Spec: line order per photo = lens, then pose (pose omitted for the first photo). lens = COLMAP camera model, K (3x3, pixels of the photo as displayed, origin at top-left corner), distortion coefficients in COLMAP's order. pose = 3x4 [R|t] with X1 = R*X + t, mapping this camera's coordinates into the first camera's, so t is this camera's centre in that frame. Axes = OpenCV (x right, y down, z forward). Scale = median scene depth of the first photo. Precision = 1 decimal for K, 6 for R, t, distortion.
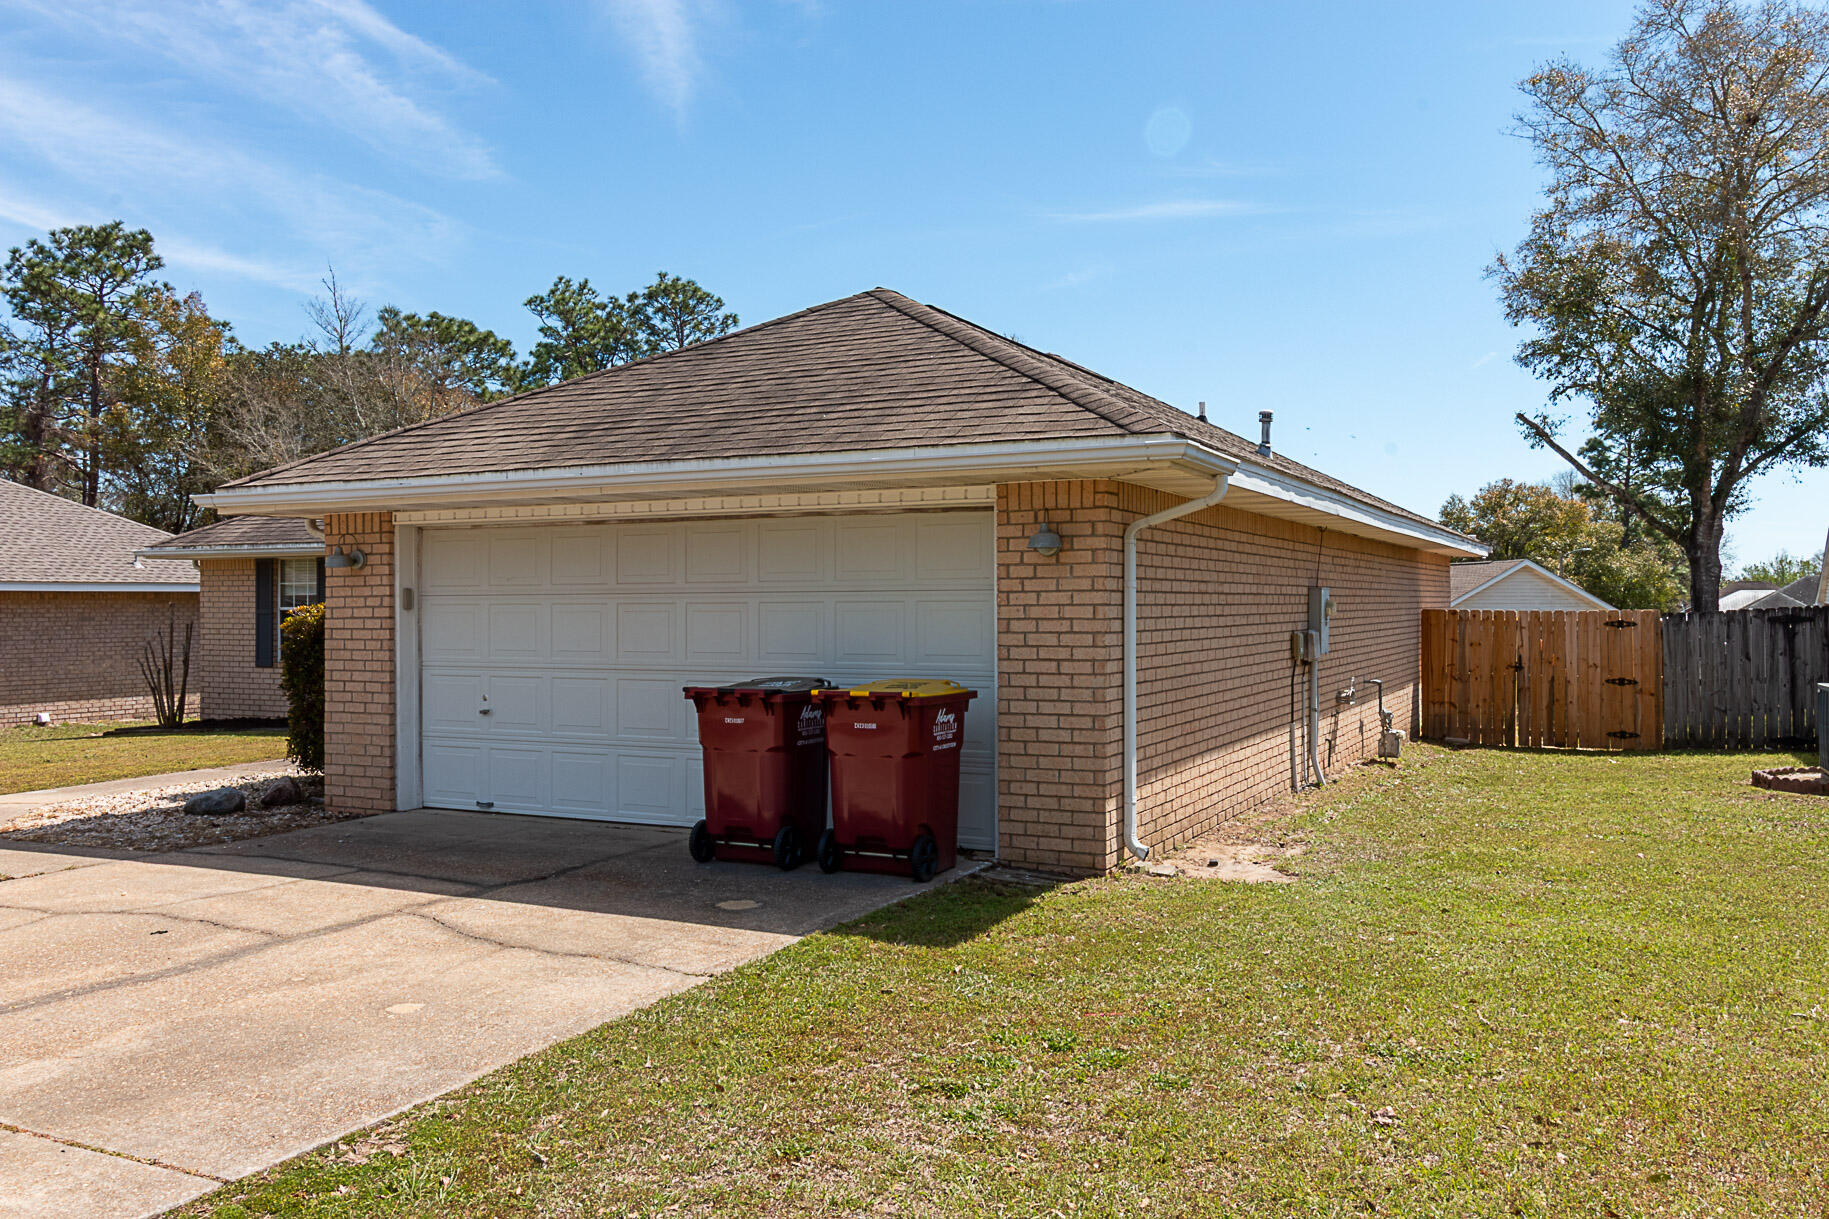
lens RADIAL K [[1437.9, 0, 914.5], [0, 1437.9, 609.5], [0, 0, 1]] dist [0.006365, 0.003235]
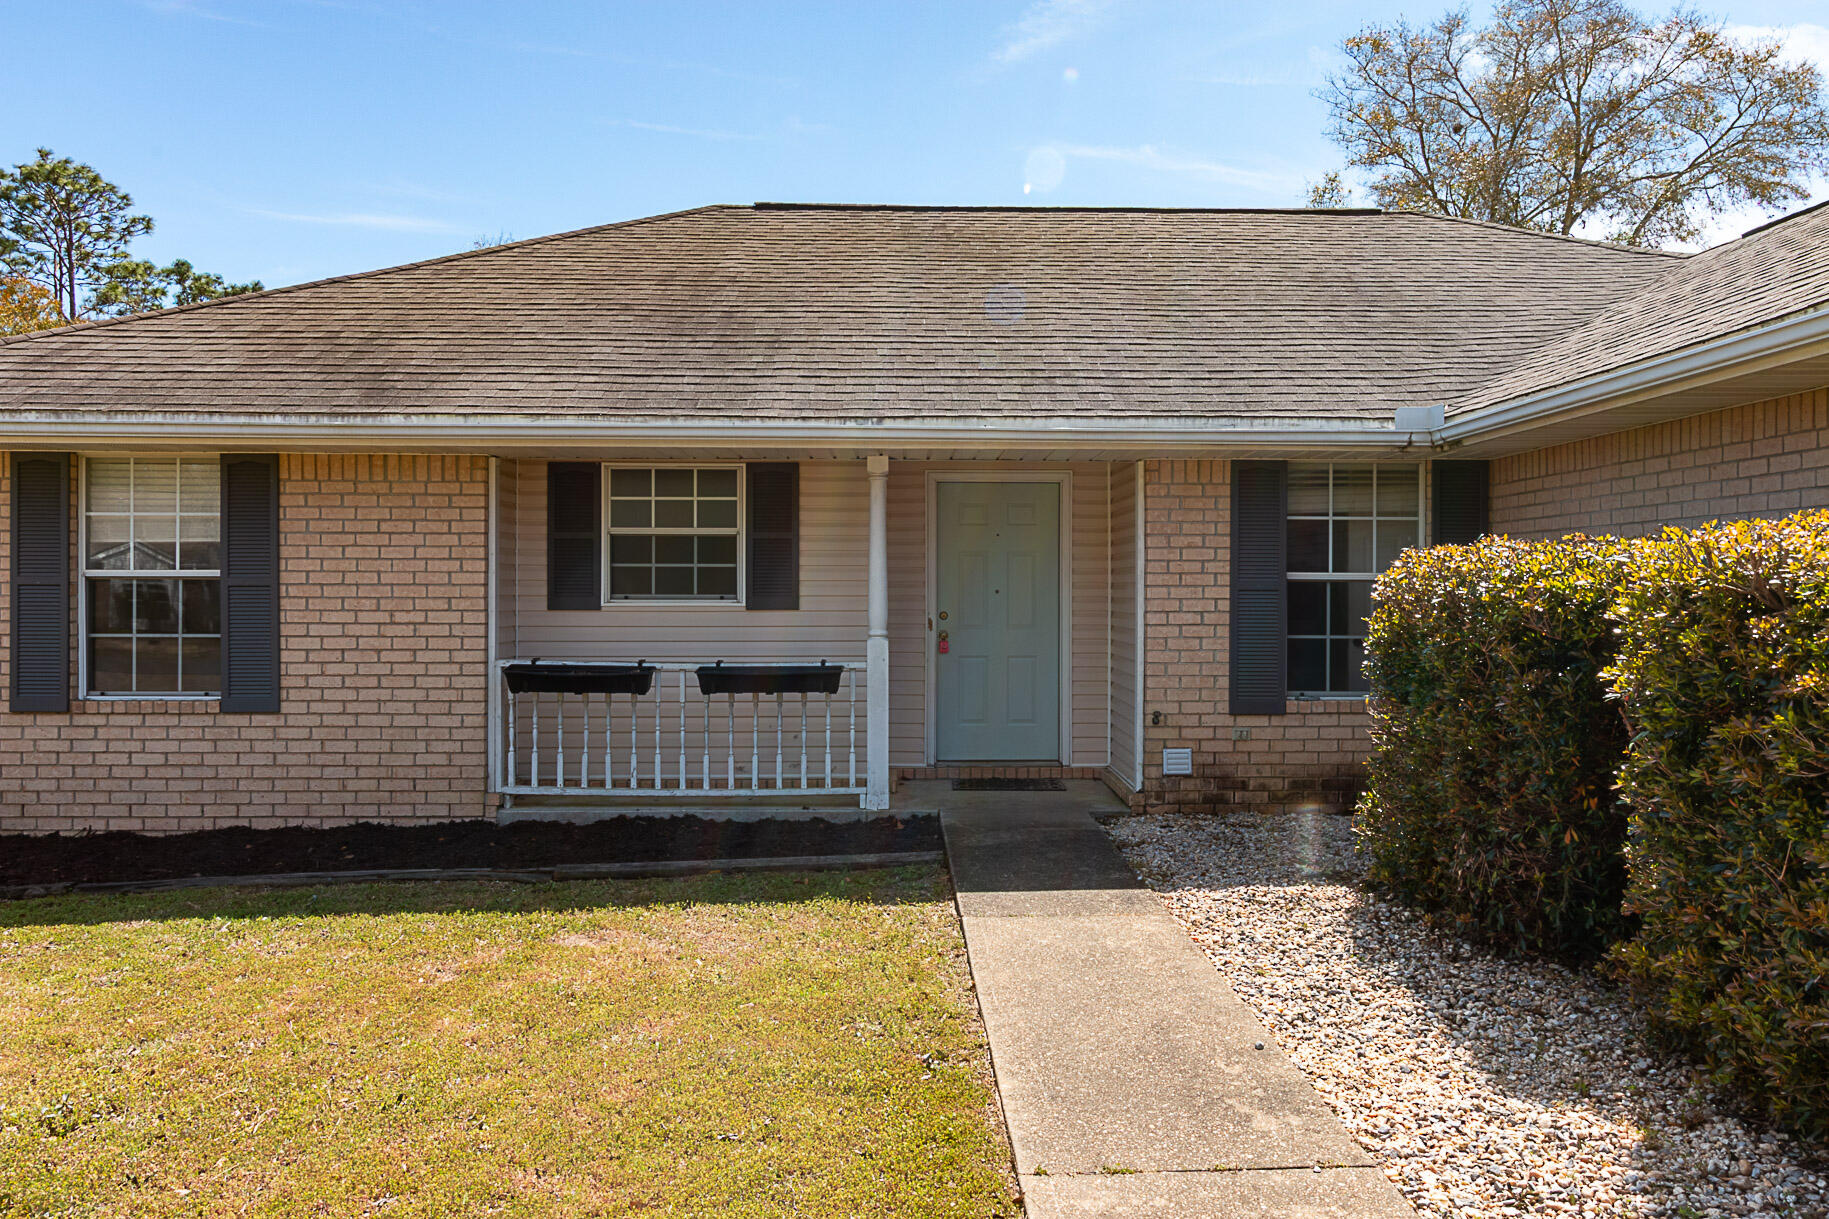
lens RADIAL K [[1368.1, 0, 914.5], [0, 1368.1, 609.5], [0, 0, 1]] dist [-0.002511, 0.003776]
pose [[0.882814, -0.000957, 0.469722, -0.801842], [-0.003864, 0.999949, 0.009298, 0.010358], [-0.469707, -0.010024, 0.882765, 1.029580]]
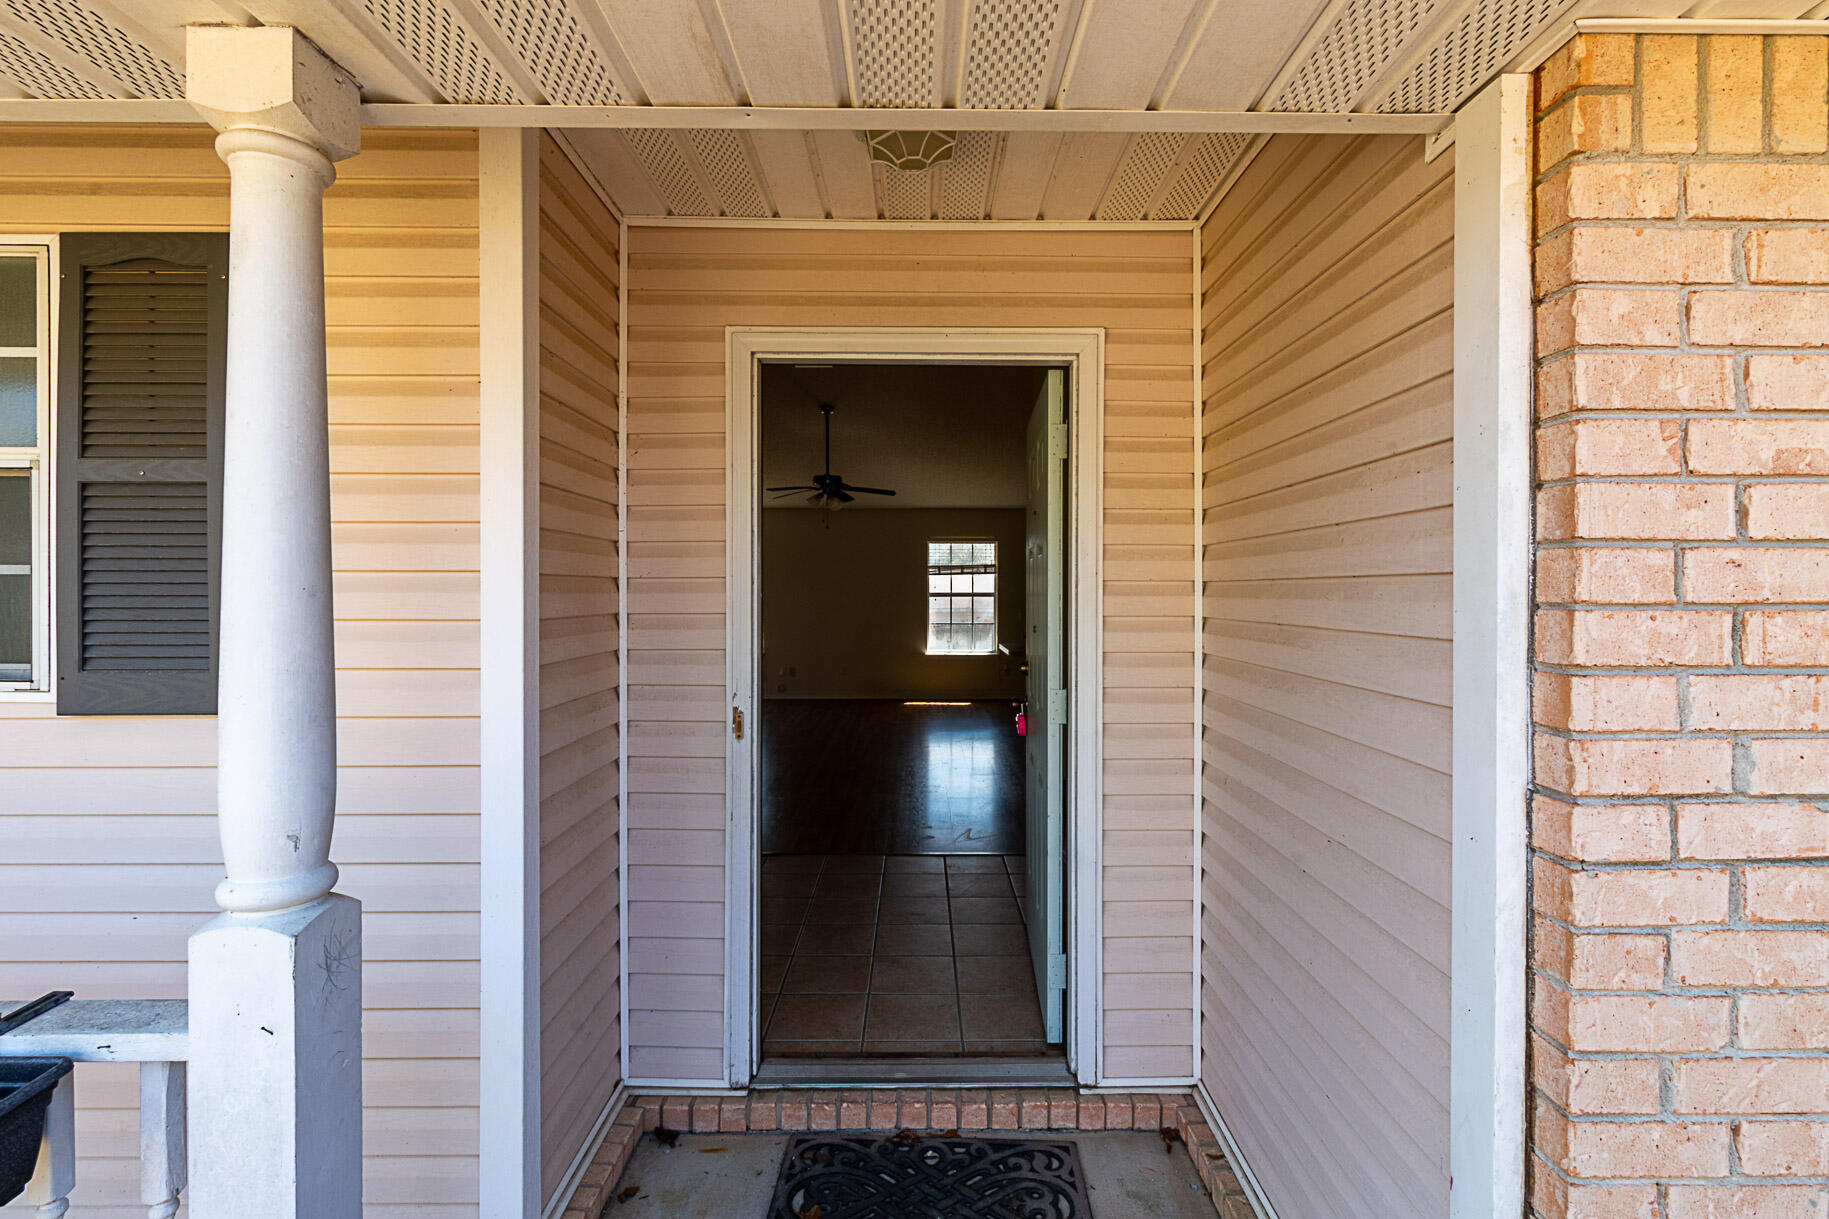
lens RADIAL K [[857.0, 0, 914.5], [0, 857.0, 609.5], [0, 0, 1]] dist [-0.000452, -0.000092]
pose [[0.895136, -0.003882, 0.445777, -0.425146], [-0.004639, 0.999827, 0.018022, -0.004721], [-0.445769, -0.018200, 0.894963, 1.607993]]
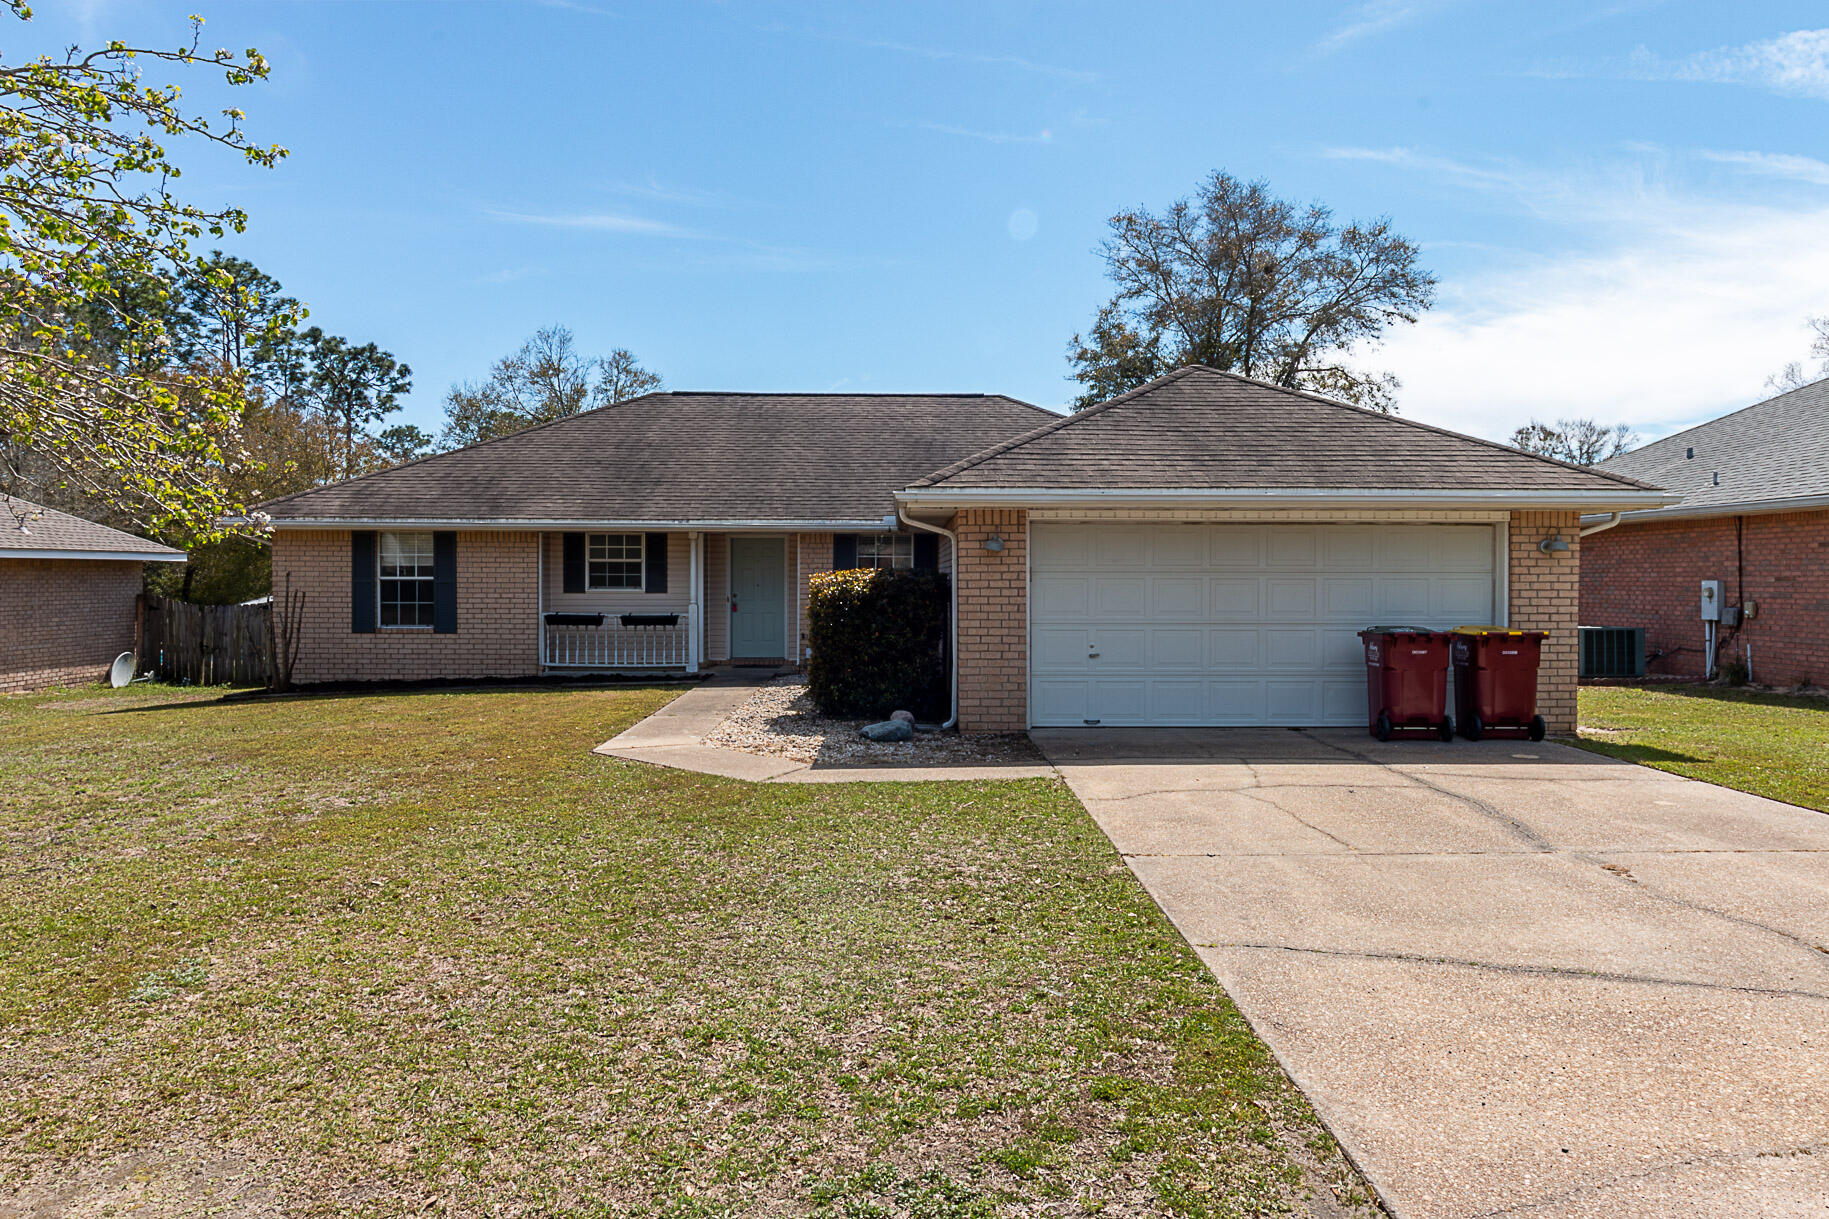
lens RADIAL K [[1196.2, 0, 914.5], [0, 1196.2, 609.5], [0, 0, 1]] dist [0.005832, 0.000638]
pose [[0.886757, -0.005663, 0.462202, -0.967659], [-0.005316, 0.999734, 0.022448, 0.001285], [-0.462206, -0.022363, 0.886490, 0.049689]]
